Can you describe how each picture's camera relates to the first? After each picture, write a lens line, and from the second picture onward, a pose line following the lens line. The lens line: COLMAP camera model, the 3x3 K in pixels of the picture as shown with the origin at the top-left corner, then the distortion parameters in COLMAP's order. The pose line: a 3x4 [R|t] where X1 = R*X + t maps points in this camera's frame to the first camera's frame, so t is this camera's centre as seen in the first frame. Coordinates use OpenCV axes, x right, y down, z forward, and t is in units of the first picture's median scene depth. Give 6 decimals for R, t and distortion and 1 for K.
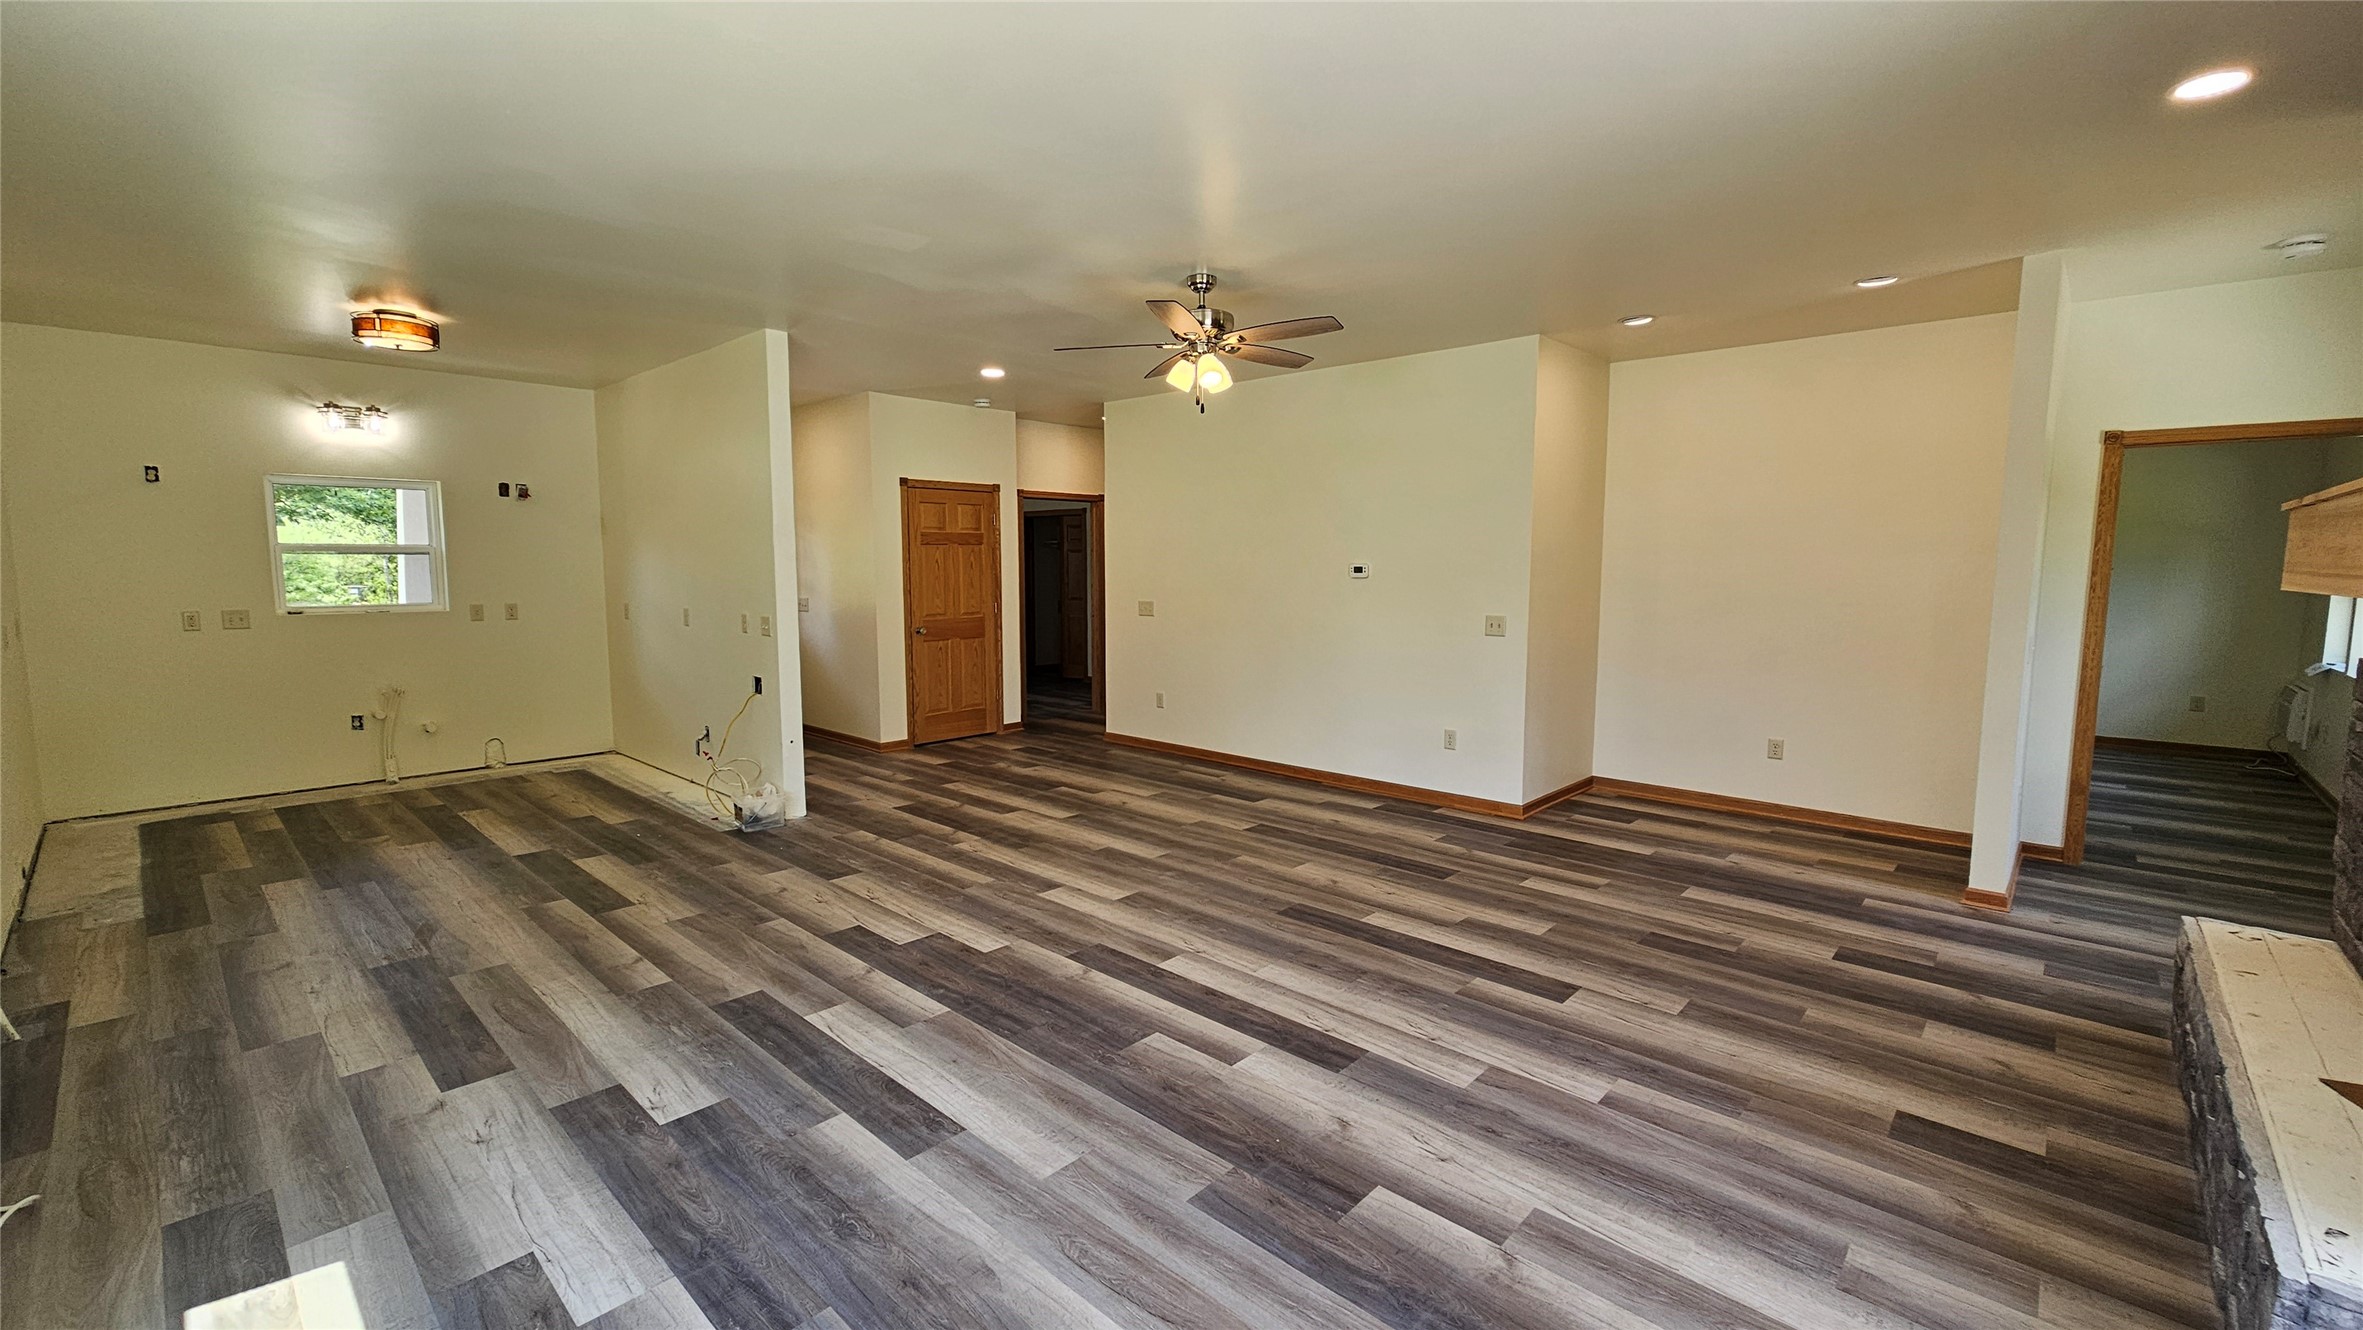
lens RADIAL K [[968.2, 0, 1169.9], [0, 968.2, 666.6], [0, 0, 1]] dist [0.001200, 0.000764]
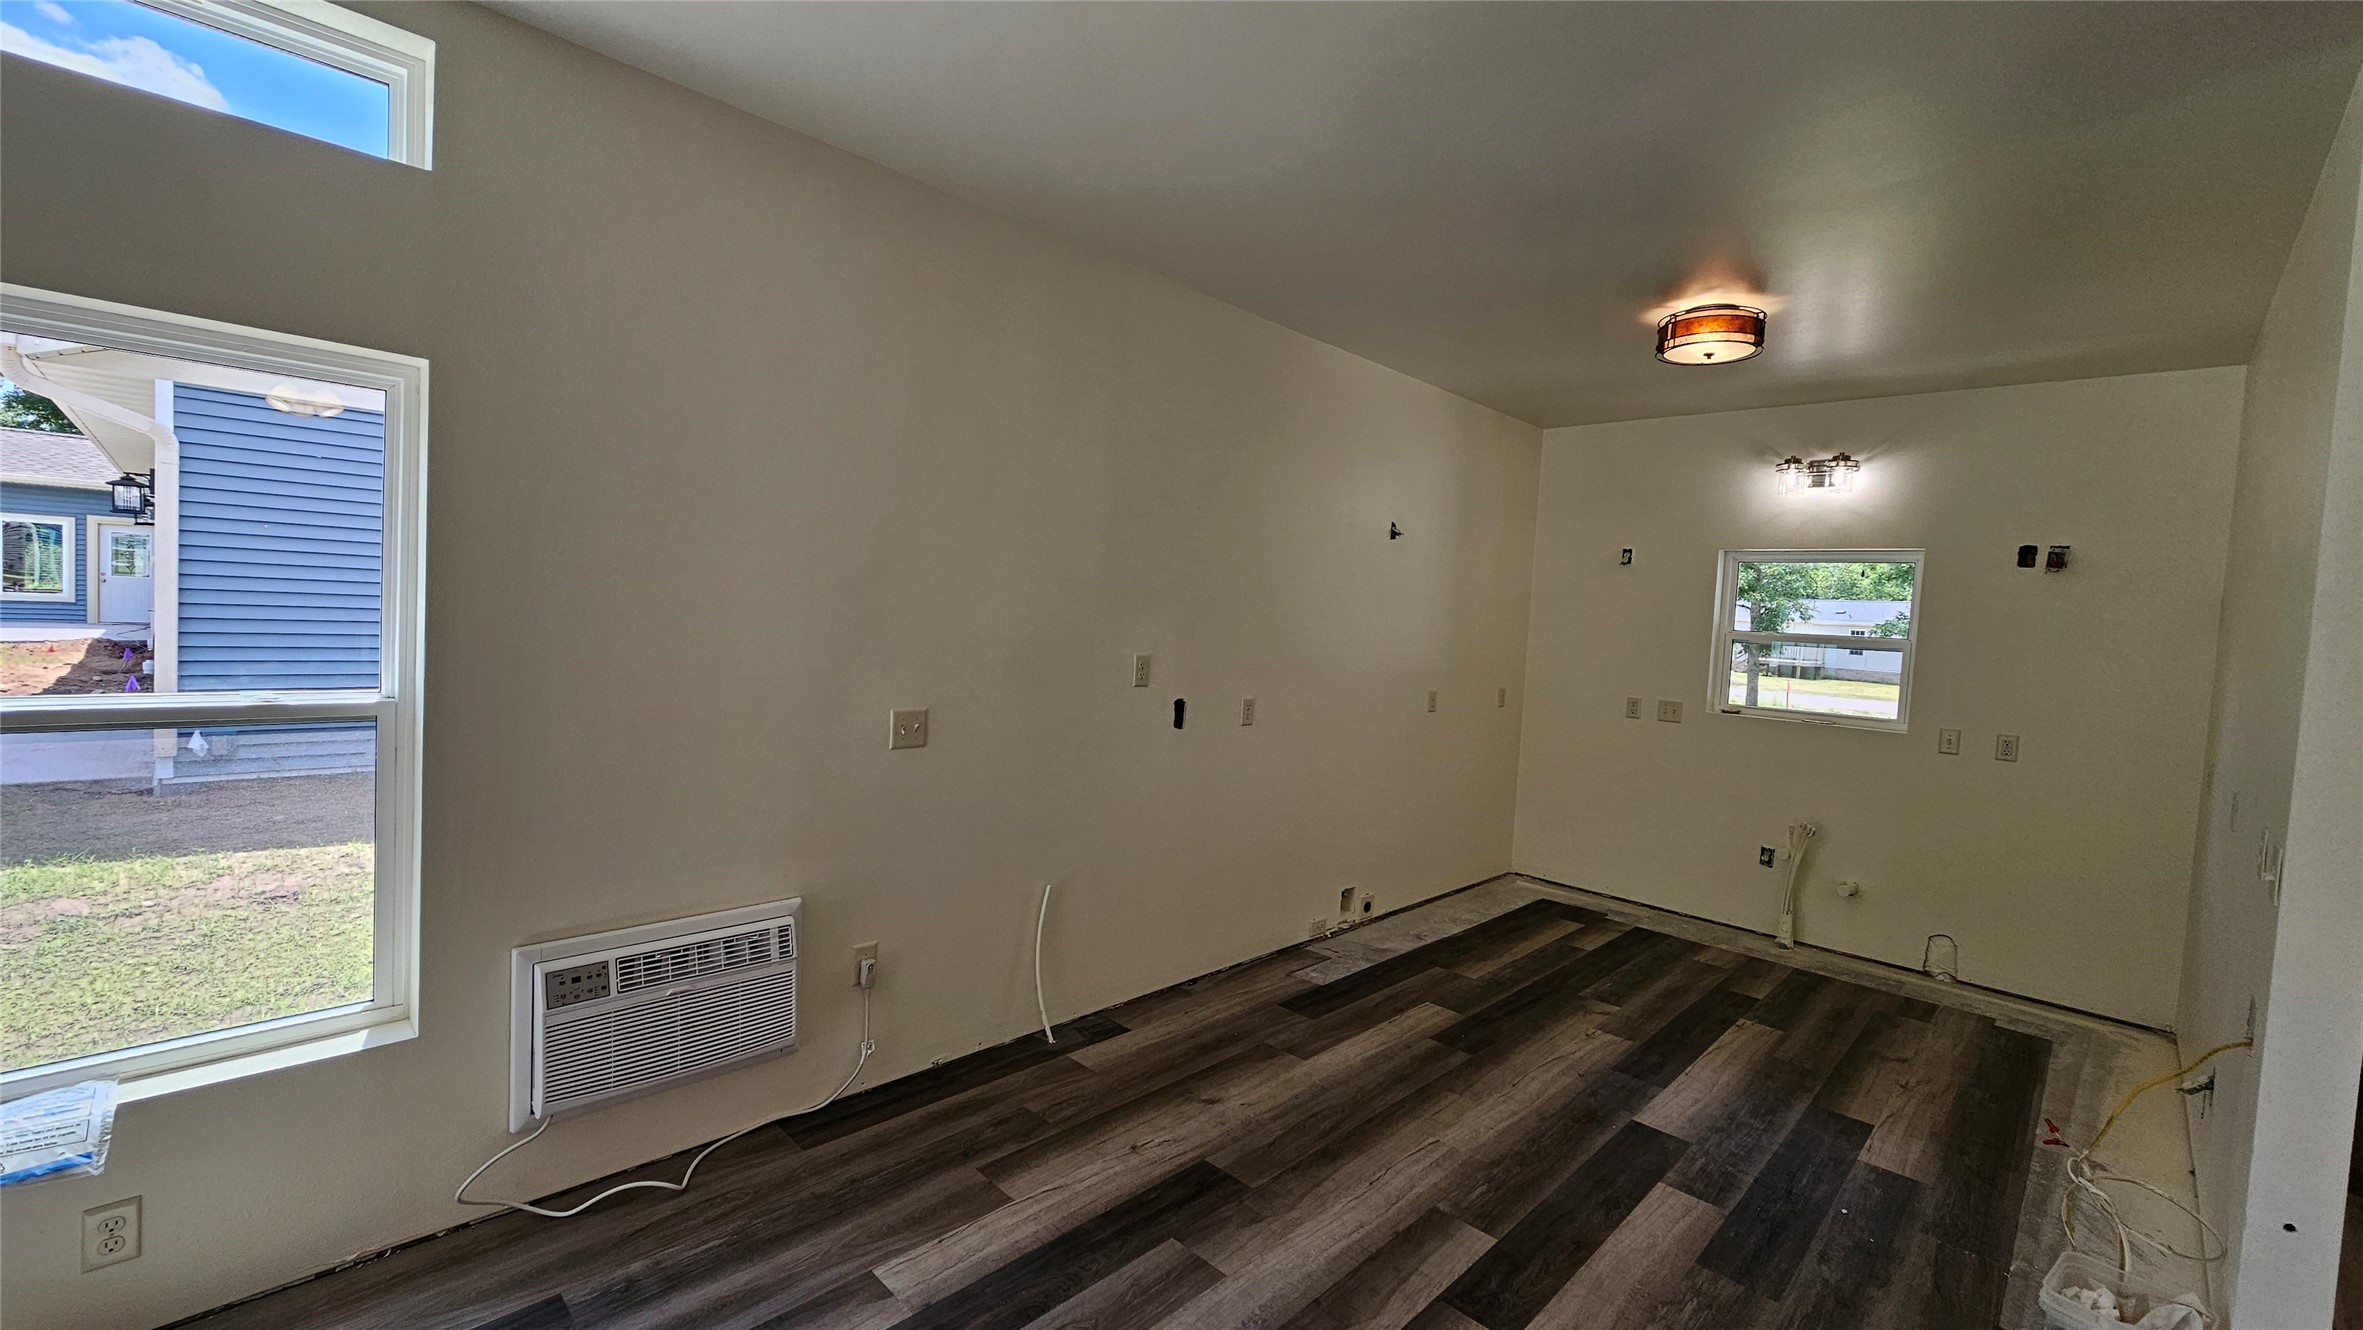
lens RADIAL K [[968.2, 0, 1177.6], [0, 968.2, 652.8], [0, 0, 1]] dist [0.001200, 0.000764]
pose [[-0.025919, 0.042408, -0.998764, -0.062045], [-0.163930, 0.985394, 0.046094, -0.093391], [0.986131, 0.164922, -0.018589, 0.749196]]
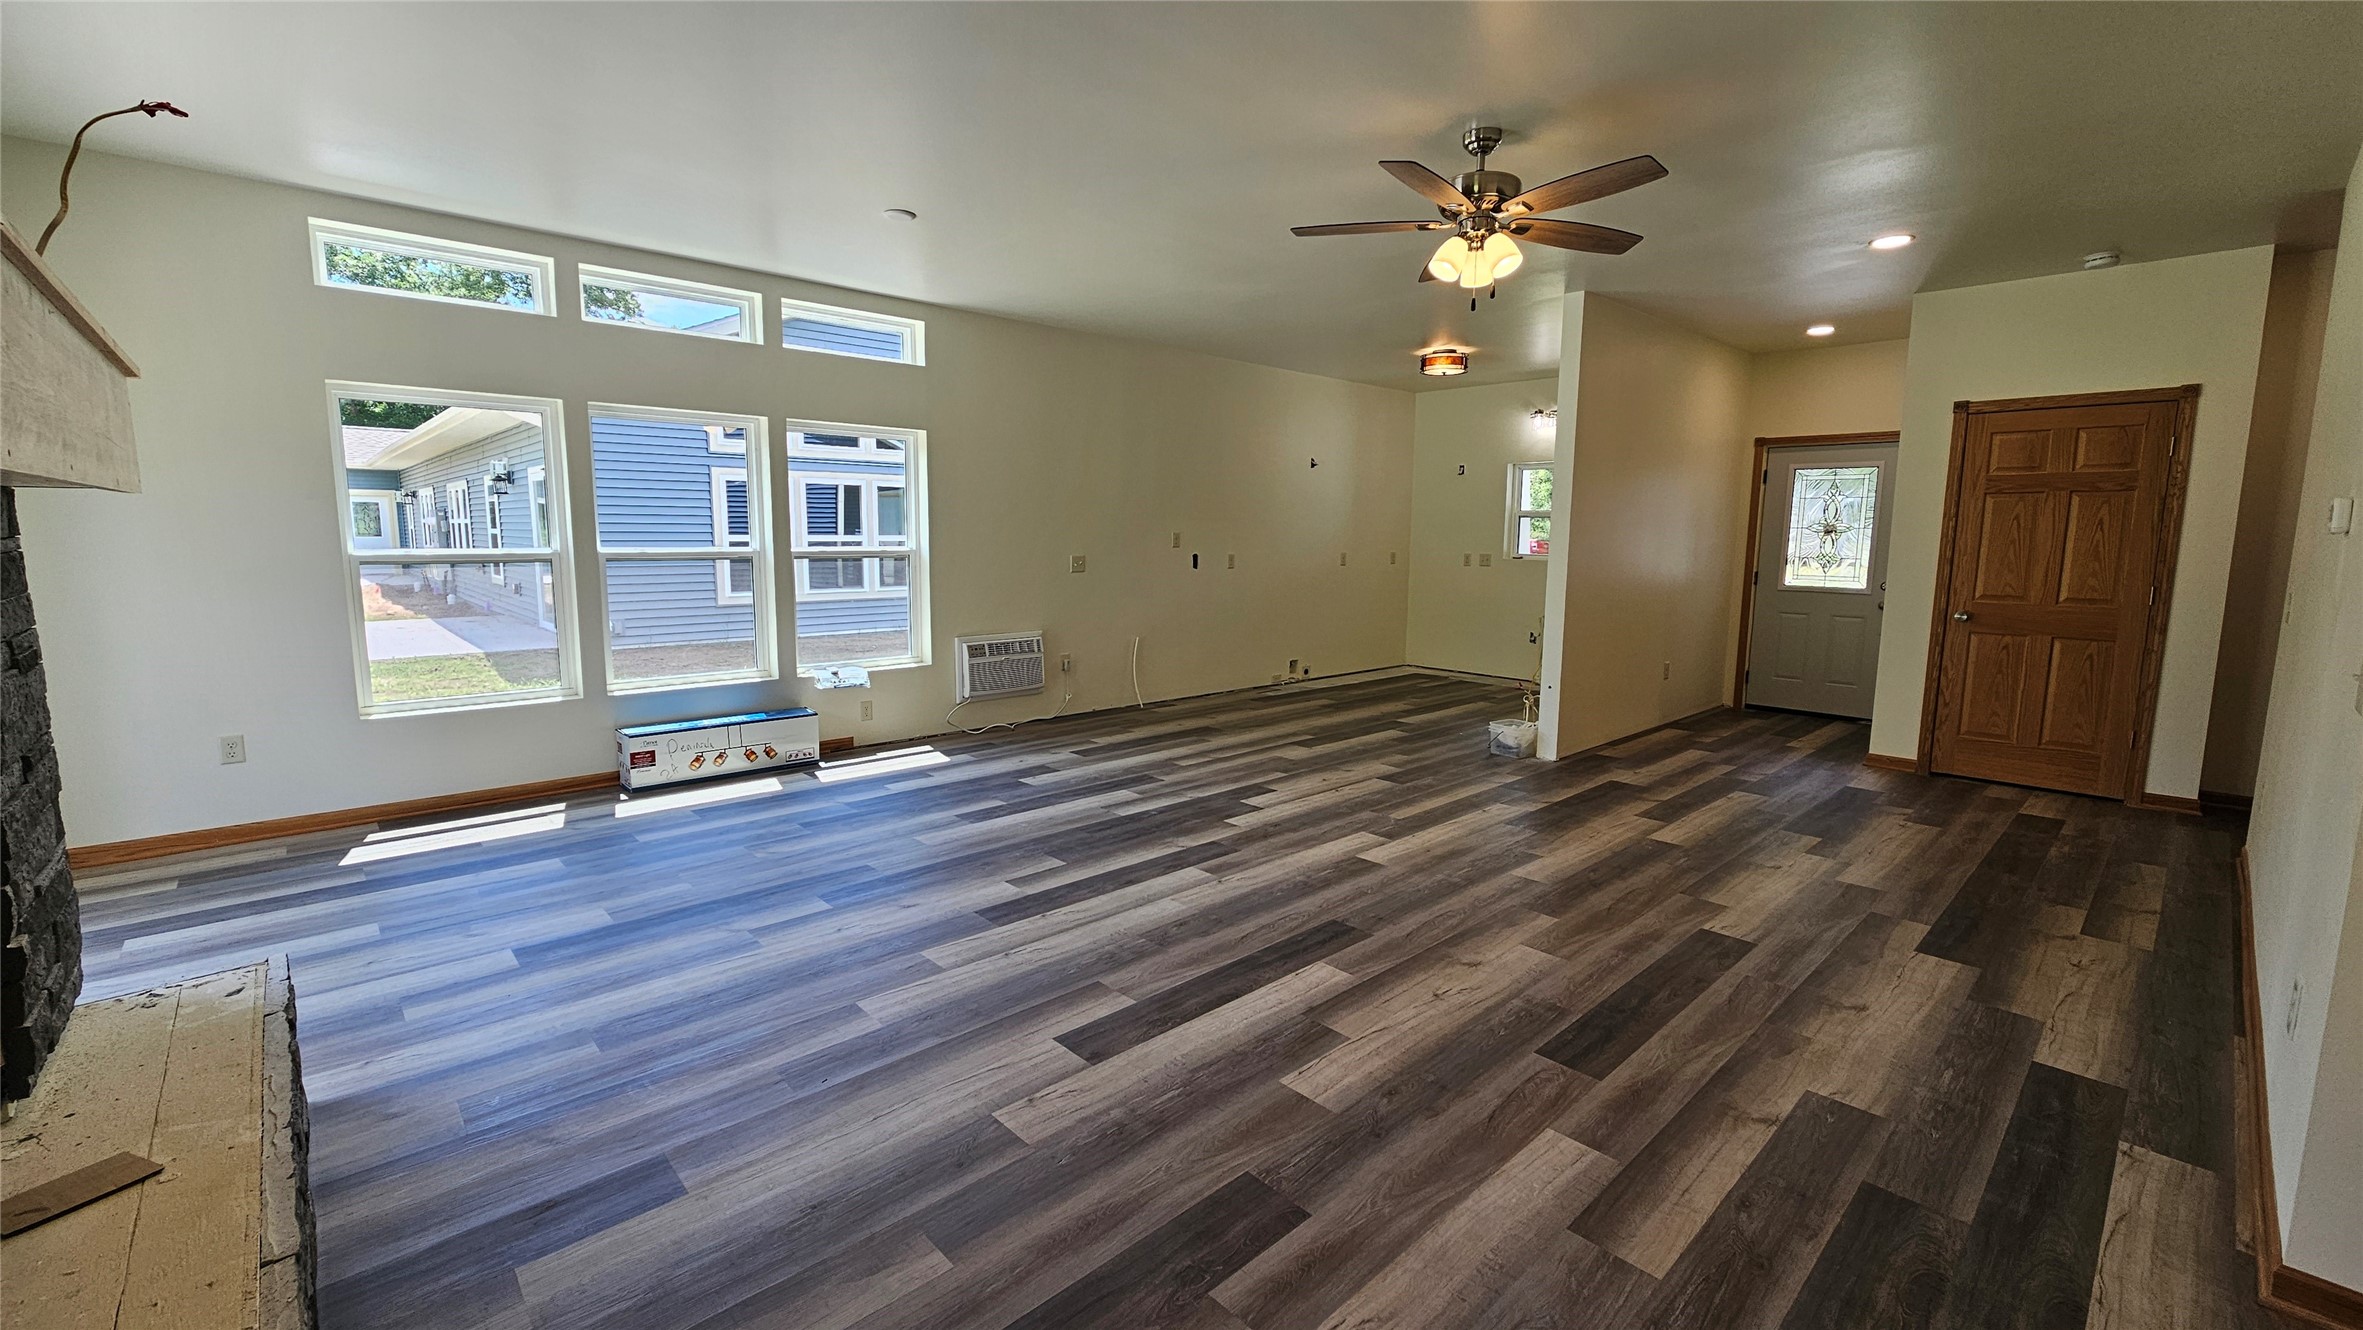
lens RADIAL K [[968.2, 0, 1181.6], [0, 968.2, 655.2], [0, 0, 1]] dist [0.001200, 0.000764]
pose [[-0.062985, 0.124651, -0.990199, 0.859710], [-0.118768, 0.984183, 0.131448, -0.060706], [0.990922, 0.125883, -0.047184, 0.824344]]
